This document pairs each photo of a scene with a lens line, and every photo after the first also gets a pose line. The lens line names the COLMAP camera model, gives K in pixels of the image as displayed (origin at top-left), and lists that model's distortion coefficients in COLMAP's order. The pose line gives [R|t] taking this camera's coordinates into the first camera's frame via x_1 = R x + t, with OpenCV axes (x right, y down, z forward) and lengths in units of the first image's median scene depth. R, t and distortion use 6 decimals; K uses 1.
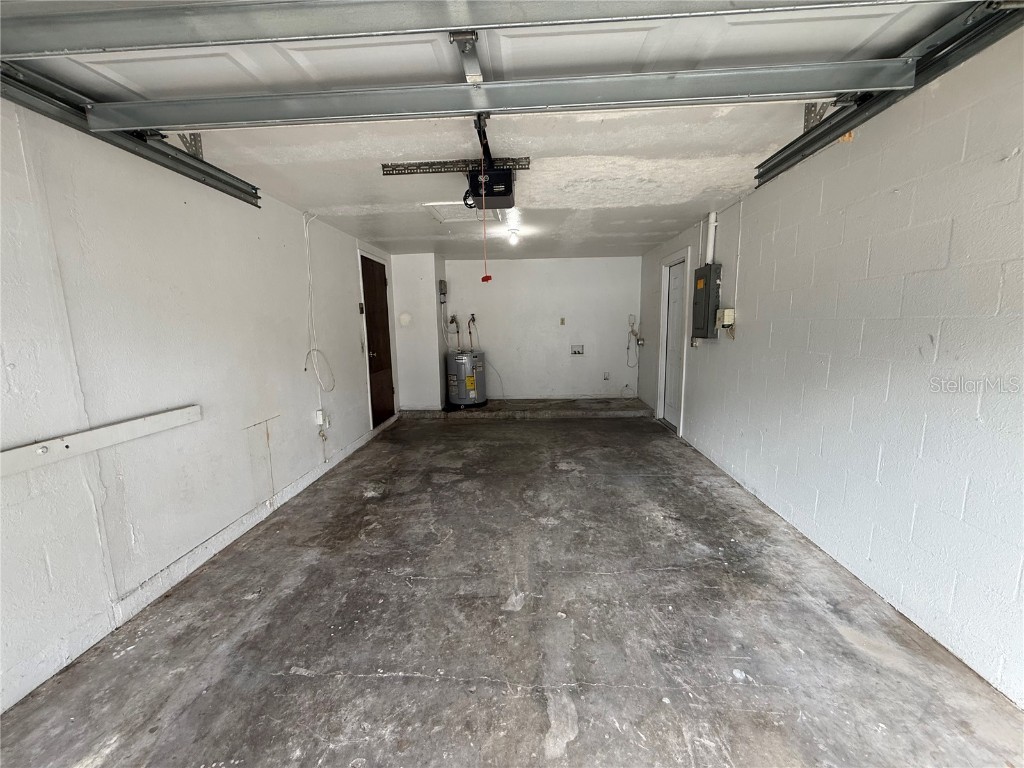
lens RADIAL K [[399.5, 0, 508.9], [0, 399.5, 383.0], [0, 0, 1]] dist [-0.000275, -0.000435]
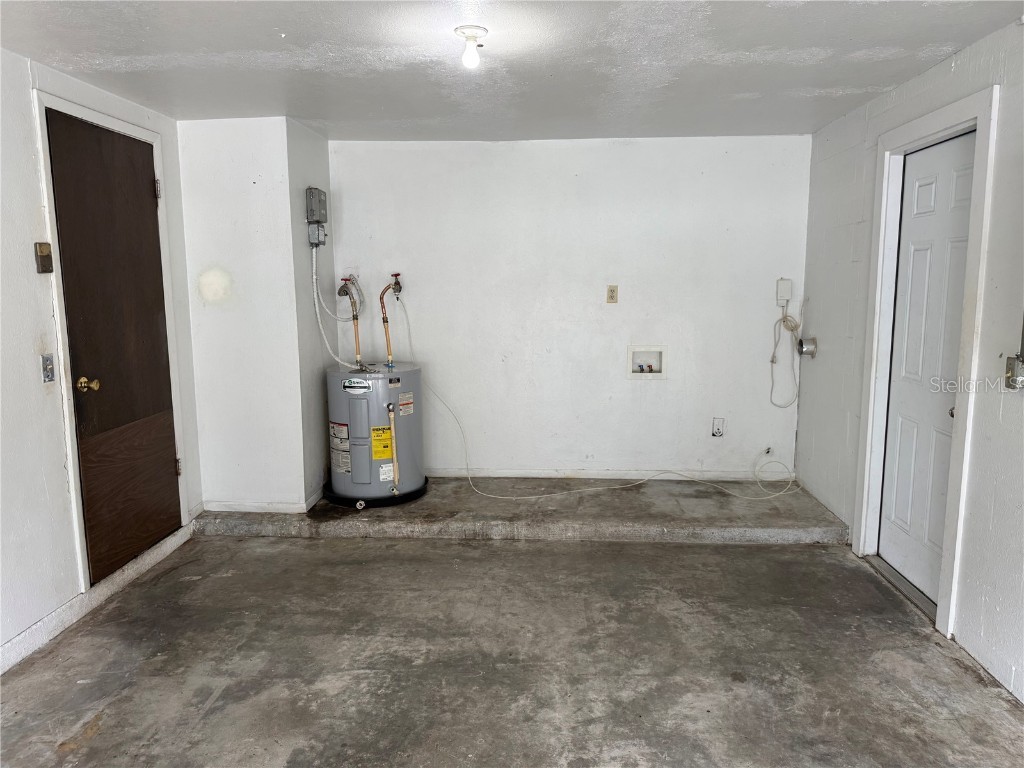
lens RADIAL K [[705.3, 0, 512.5], [0, 705.3, 378.6], [0, 0, 1]] dist [0.049917, -0.062488]
pose [[0.999919, 0.012168, -0.003753, 0.055980], [-0.012211, 0.999858, -0.011644, -0.090180], [0.003611, 0.011689, 0.999925, 0.434932]]
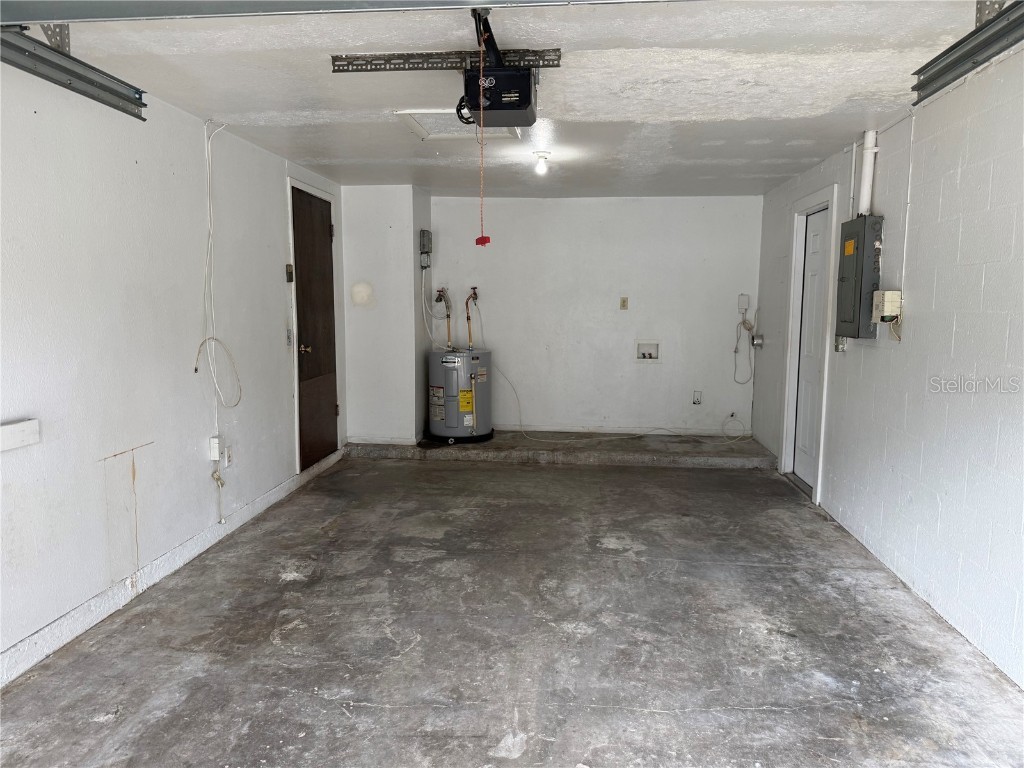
lens RADIAL K [[701.8, 0, 514.8], [0, 701.8, 378.4], [0, 0, 1]] dist [0.080640, -0.107017]
pose [[0.998873, 0.029896, -0.036864, 0.022301], [-0.031305, 0.998778, -0.038246, 0.005146], [0.035675, 0.039357, 0.998588, -0.073432]]
